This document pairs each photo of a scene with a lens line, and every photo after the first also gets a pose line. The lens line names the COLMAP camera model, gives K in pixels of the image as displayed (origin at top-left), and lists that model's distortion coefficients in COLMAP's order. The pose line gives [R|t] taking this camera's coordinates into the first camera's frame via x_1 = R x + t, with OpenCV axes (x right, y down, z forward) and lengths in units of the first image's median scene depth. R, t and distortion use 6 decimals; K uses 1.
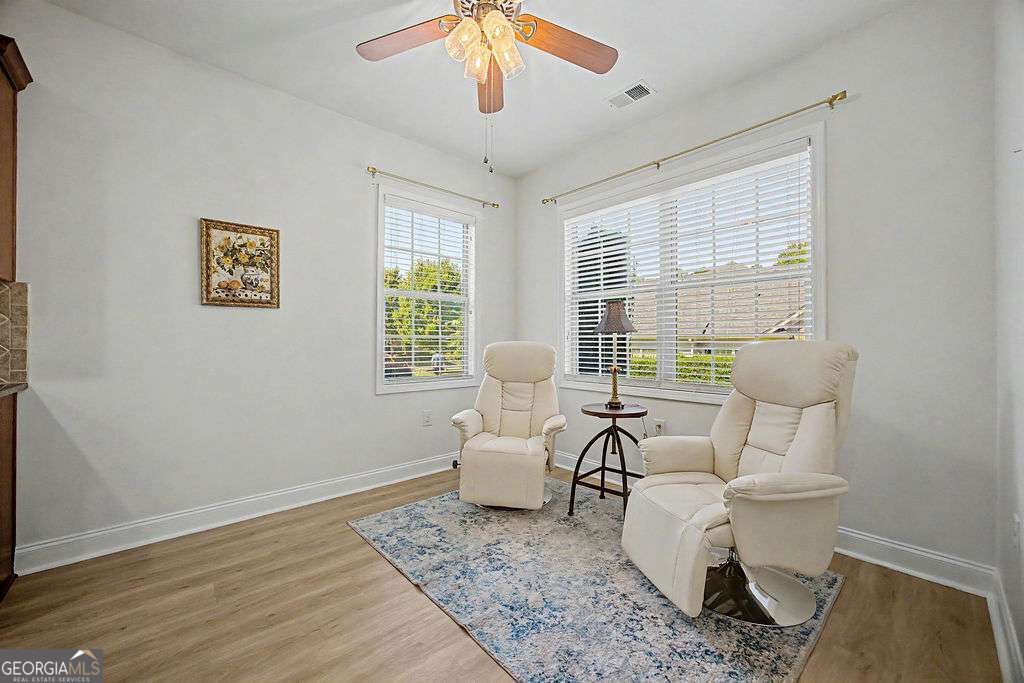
lens RADIAL K [[391.6, 0, 517.5], [0, 391.6, 343.6], [0, 0, 1]] dist [-0.016034, 0.000724]
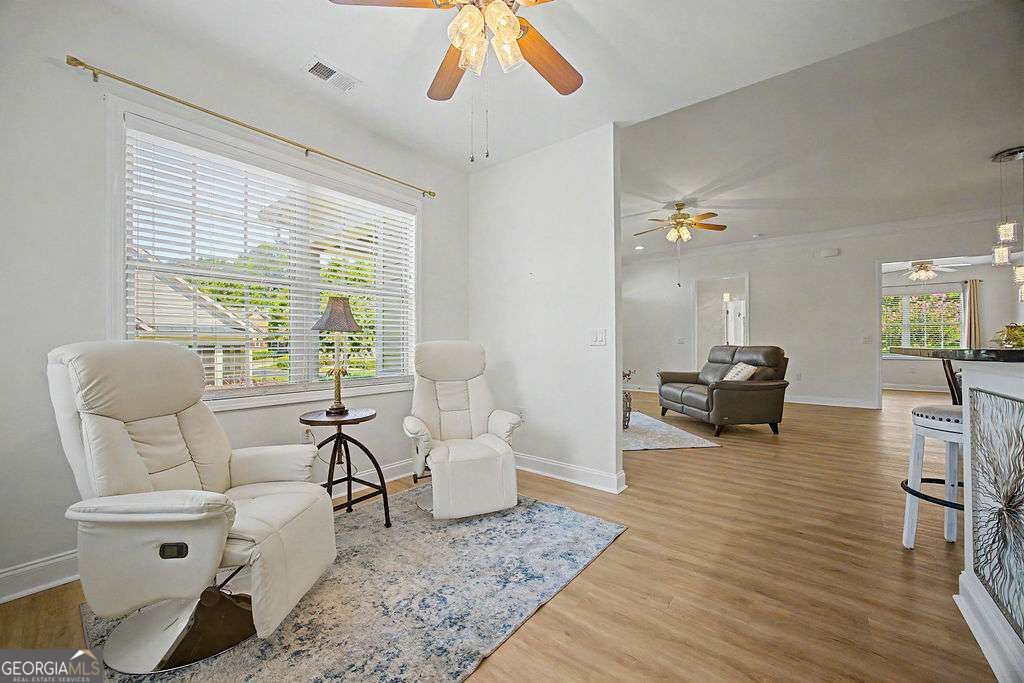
lens RADIAL K [[391.6, 0, 512.3], [0, 391.6, 342.0], [0, 0, 1]] dist [-0.016034, 0.000724]
pose [[-0.150240, 0.001293, 0.988649, -0.751878], [0.003697, 0.999993, -0.000746, -0.001010], [-0.988643, 0.003543, -0.150244, 0.776732]]
